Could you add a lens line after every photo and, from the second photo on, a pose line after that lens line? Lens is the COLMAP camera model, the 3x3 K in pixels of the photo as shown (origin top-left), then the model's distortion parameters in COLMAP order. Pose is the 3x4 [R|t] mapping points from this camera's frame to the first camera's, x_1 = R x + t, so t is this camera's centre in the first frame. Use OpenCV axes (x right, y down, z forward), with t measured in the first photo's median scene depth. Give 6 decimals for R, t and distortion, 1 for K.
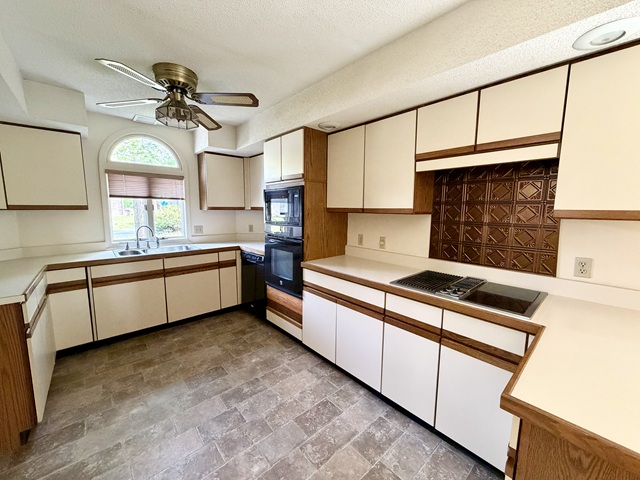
lens RADIAL K [[257.1, 0, 319.9], [0, 257.1, 240.7], [0, 0, 1]] dist [-0.004432, -0.000135]
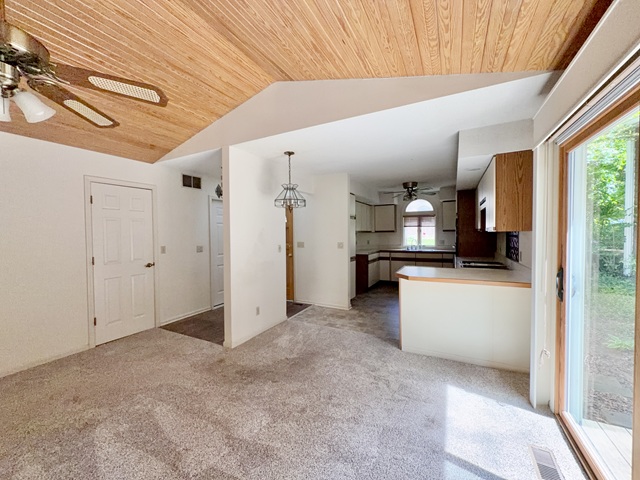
lens RADIAL K [[257.1, 0, 320.0], [0, 257.1, 239.1], [0, 0, 1]] dist [-0.004432, -0.000135]
pose [[0.351950, 0.015695, -0.935887, 1.153258], [-0.102831, 0.994456, -0.021993, 0.080047], [0.930353, 0.103979, 0.351613, -0.564106]]
